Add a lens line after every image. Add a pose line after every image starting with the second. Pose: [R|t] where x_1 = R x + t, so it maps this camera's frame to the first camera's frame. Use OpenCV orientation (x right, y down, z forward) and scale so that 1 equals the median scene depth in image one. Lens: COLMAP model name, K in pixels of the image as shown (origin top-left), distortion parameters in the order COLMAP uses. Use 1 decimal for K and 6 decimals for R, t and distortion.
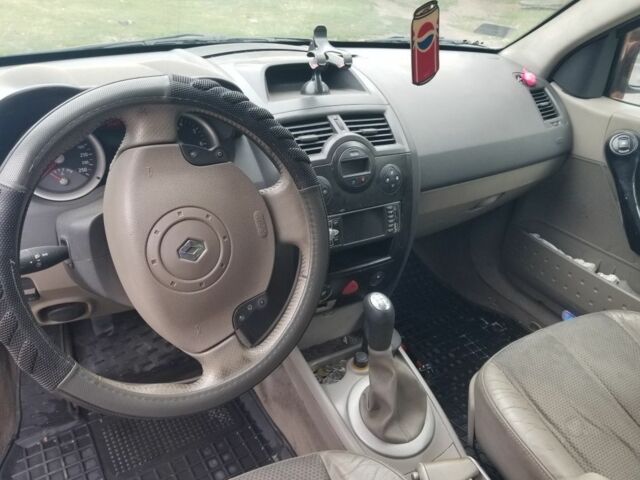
lens RADIAL K [[508.7, 0, 320.4], [0, 508.7, 239.4], [0, 0, 1]] dist [0.002136, -0.022032]
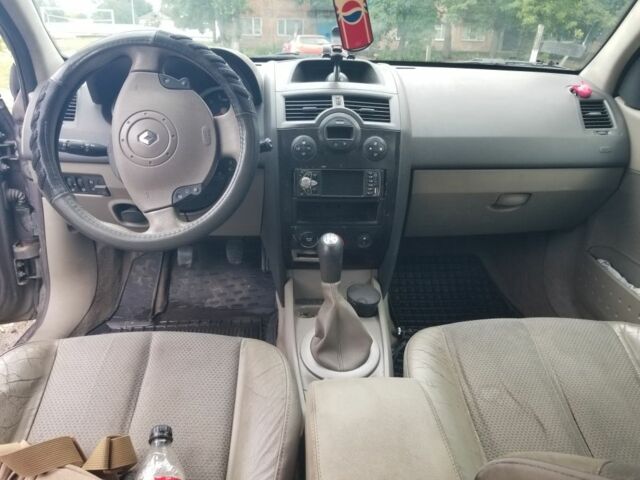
lens RADIAL K [[508.7, 0, 321.8], [0, 508.7, 240.7], [0, 0, 1]] dist [0.002136, -0.022032]
pose [[0.894602, 0.134822, -0.426041, 0.571155], [-0.193801, 0.976129, -0.098045, 0.232523], [0.402652, 0.170278, 0.899376, -0.073678]]
